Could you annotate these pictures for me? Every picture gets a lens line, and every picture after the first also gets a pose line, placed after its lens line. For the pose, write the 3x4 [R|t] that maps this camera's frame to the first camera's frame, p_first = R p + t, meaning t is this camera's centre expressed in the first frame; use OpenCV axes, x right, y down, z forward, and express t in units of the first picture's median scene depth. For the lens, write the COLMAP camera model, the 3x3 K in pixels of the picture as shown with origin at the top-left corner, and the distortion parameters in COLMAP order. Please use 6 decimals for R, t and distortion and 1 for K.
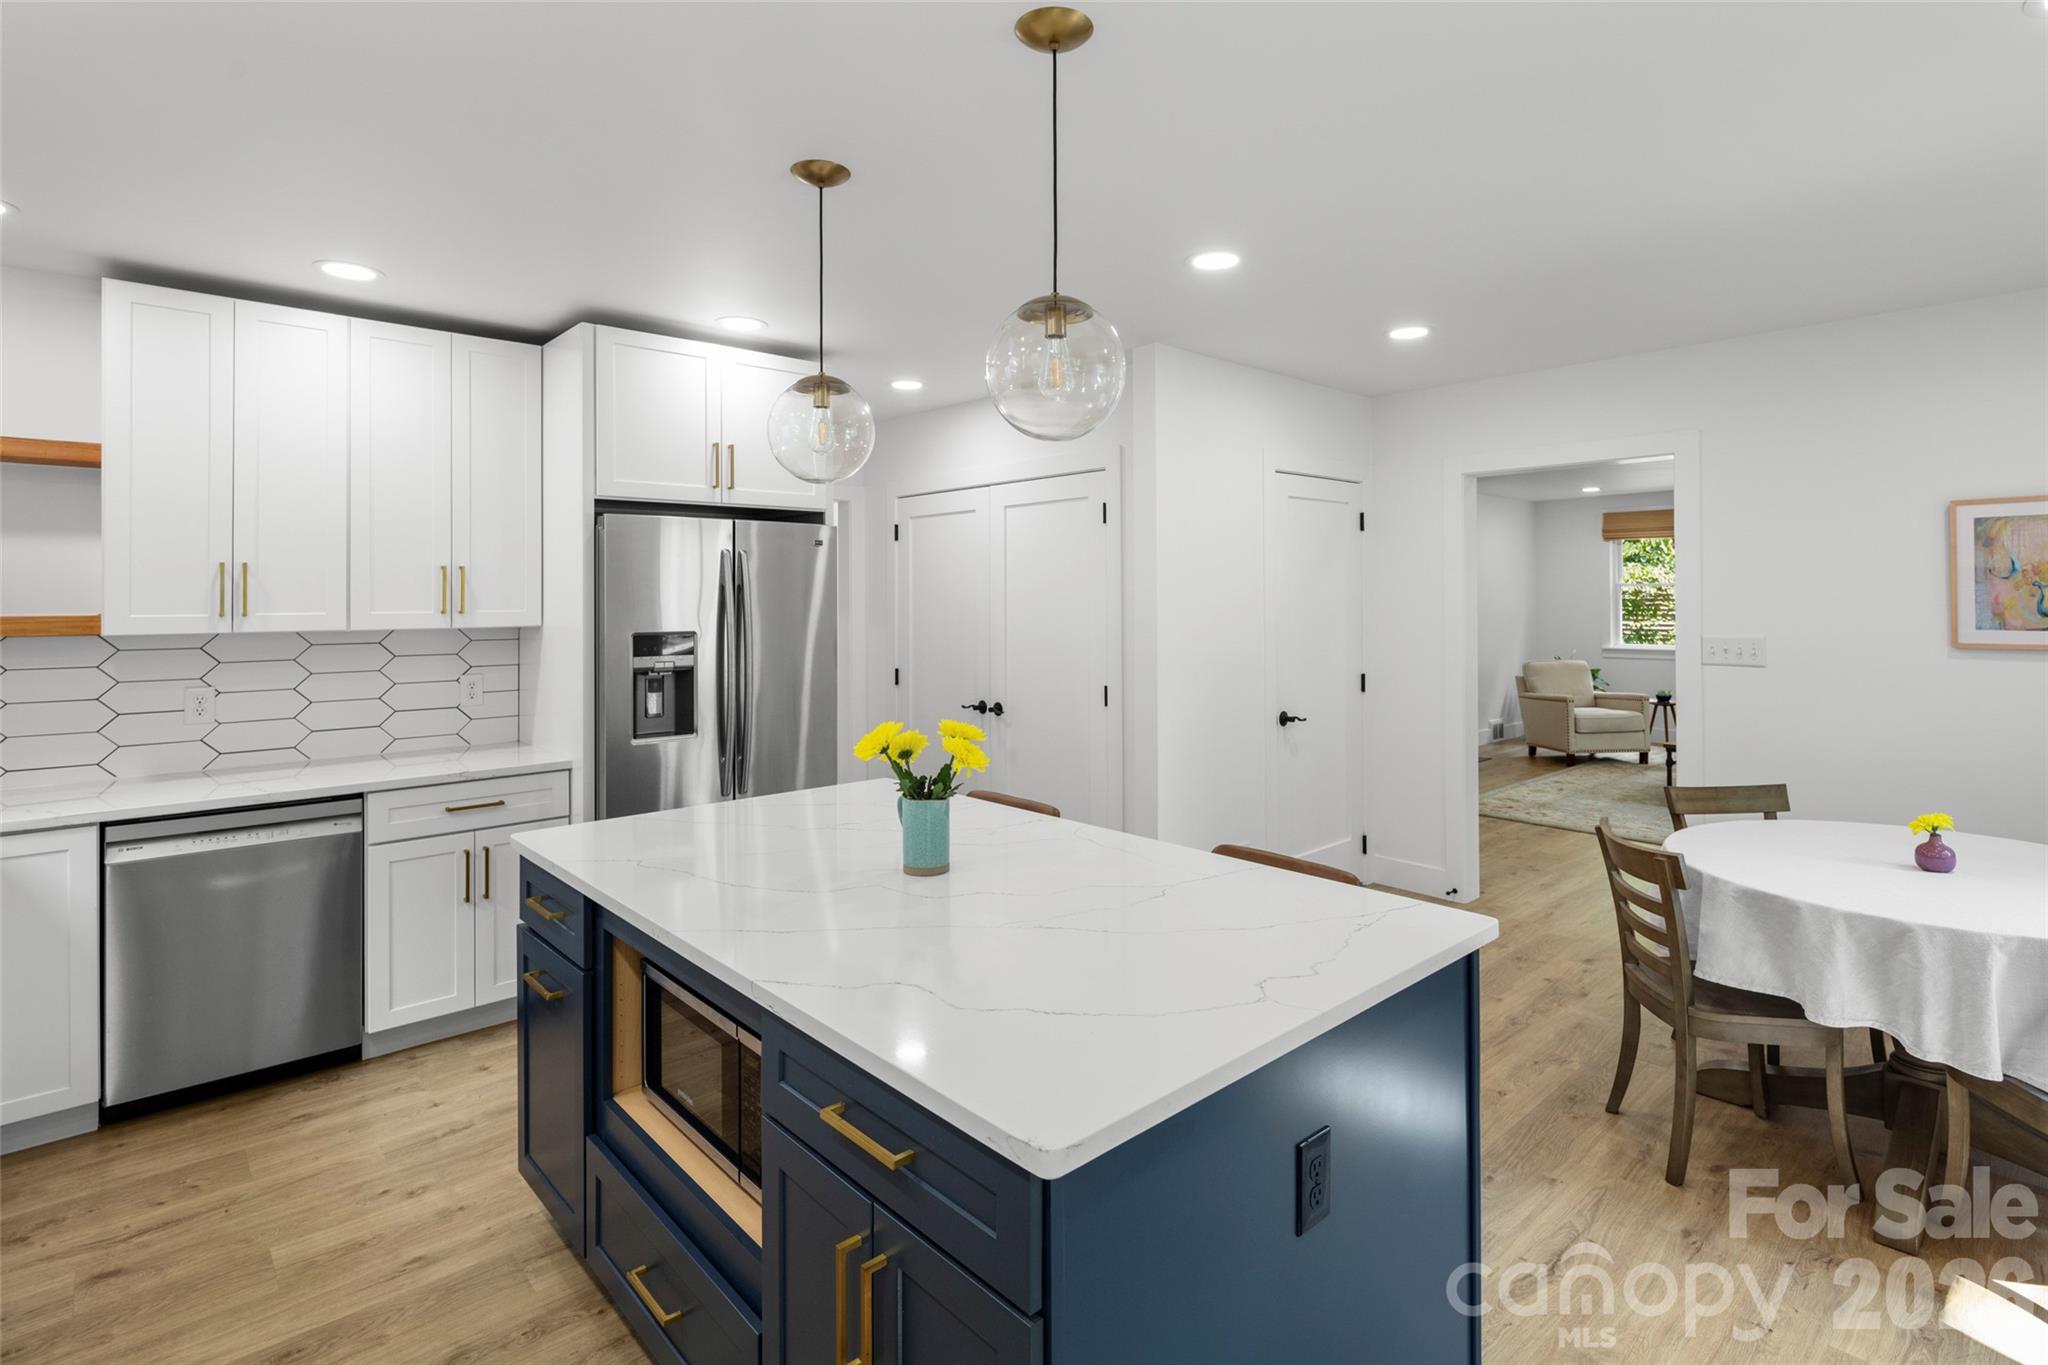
lens RADIAL K [[1002.8, 0, 1064.4], [0, 1002.8, 591.0], [0, 0, 1]] dist [0.001730, -0.000138]
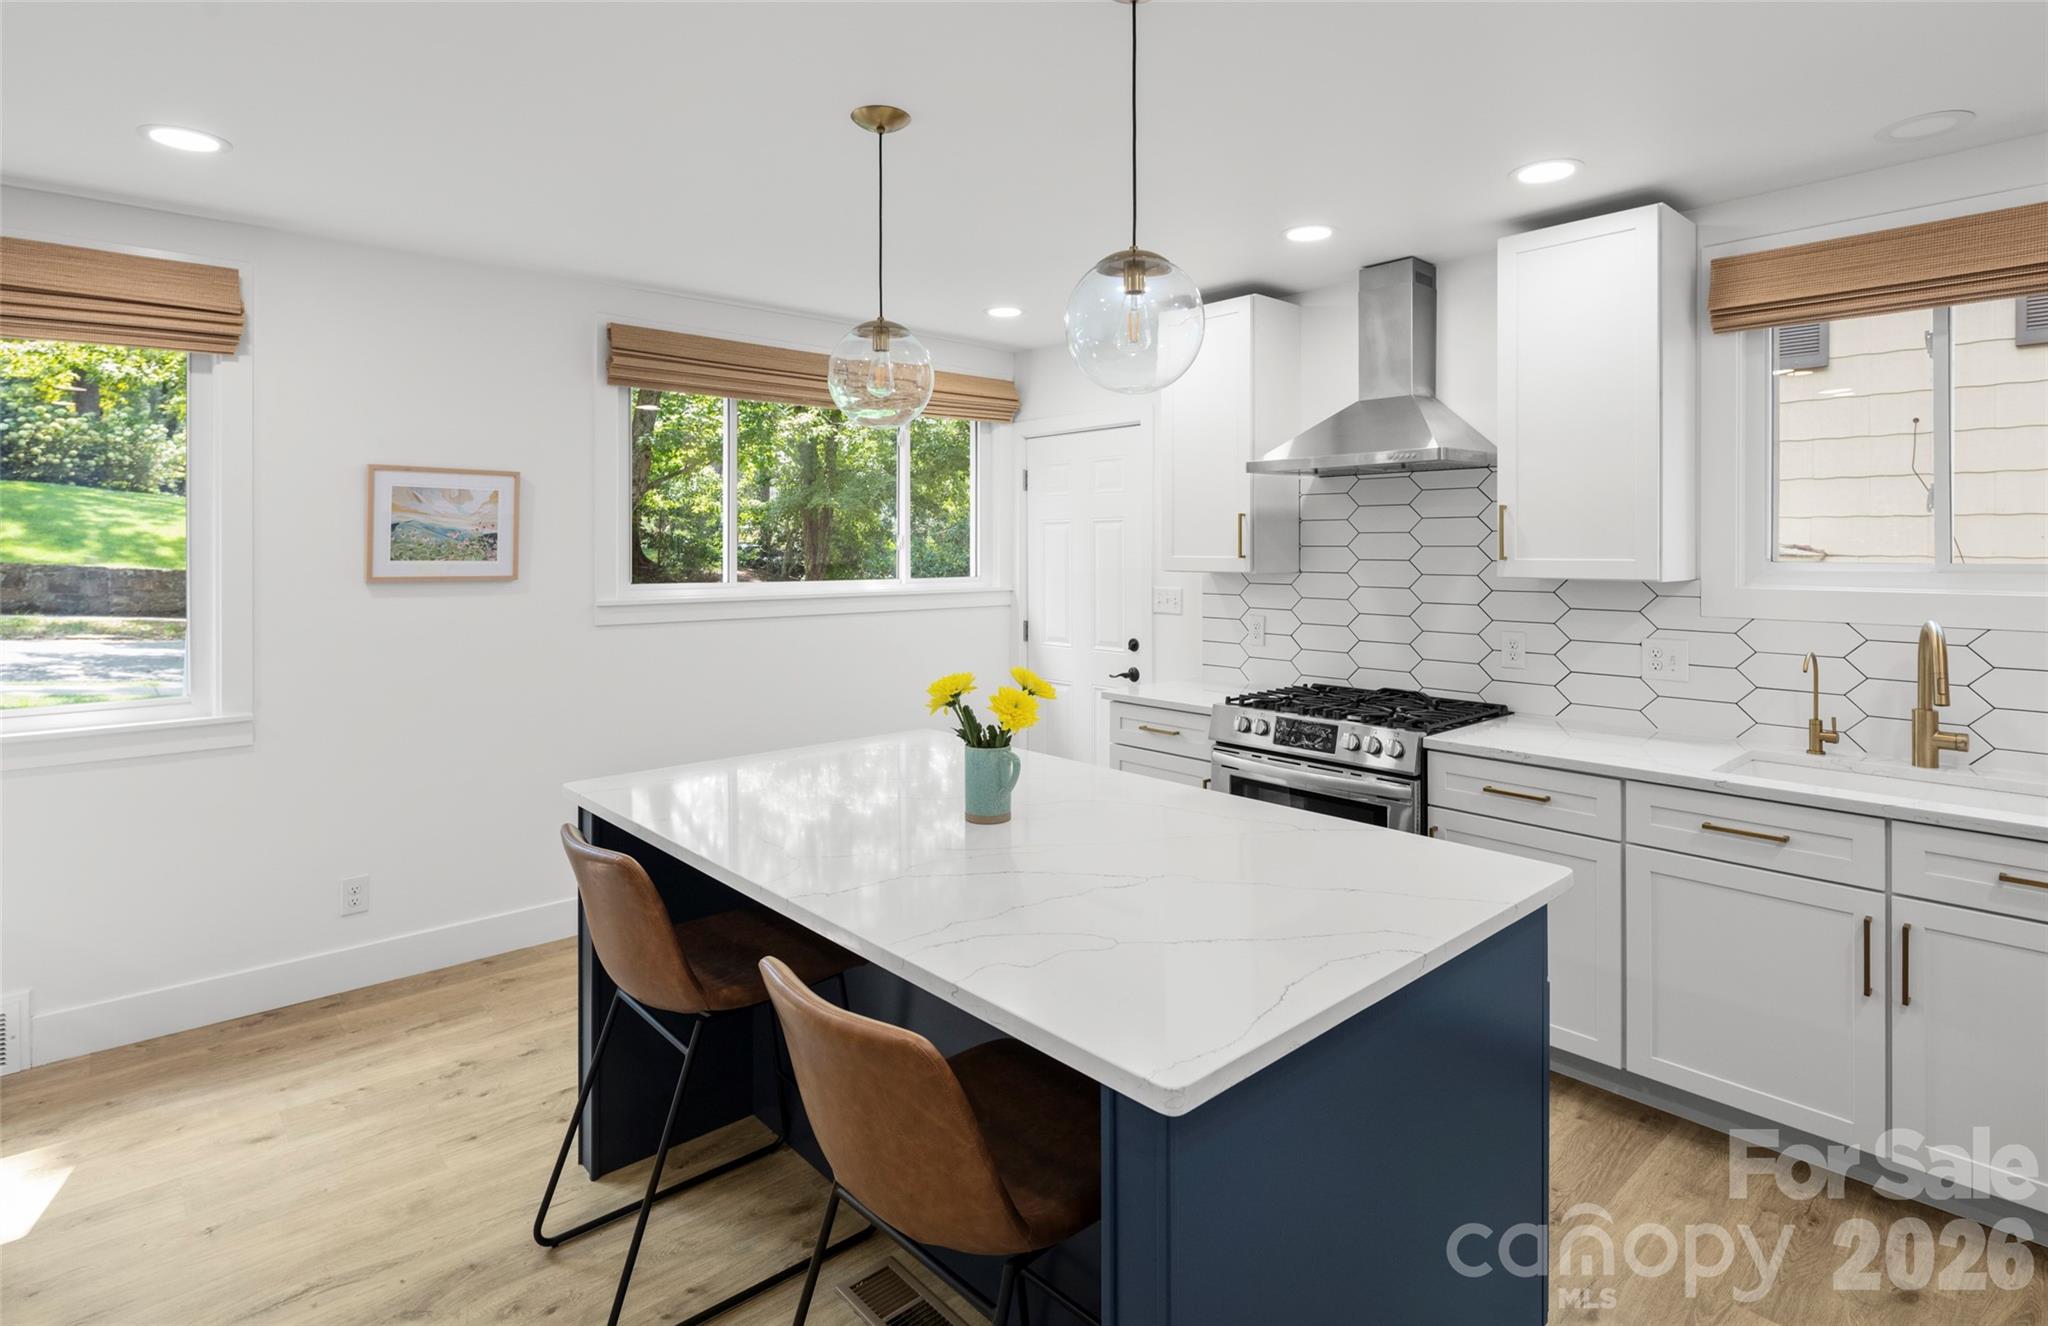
lens RADIAL K [[1017.1, 0, 1023.3], [0, 1017.1, 536.1], [0, 0, 1]] dist [0.002994, 0.000271]
pose [[-0.999514, 0.005346, 0.030697, -0.137251], [0.004806, 0.999833, -0.017624, 0.010969], [-0.030786, -0.017468, -0.999373, 1.344702]]
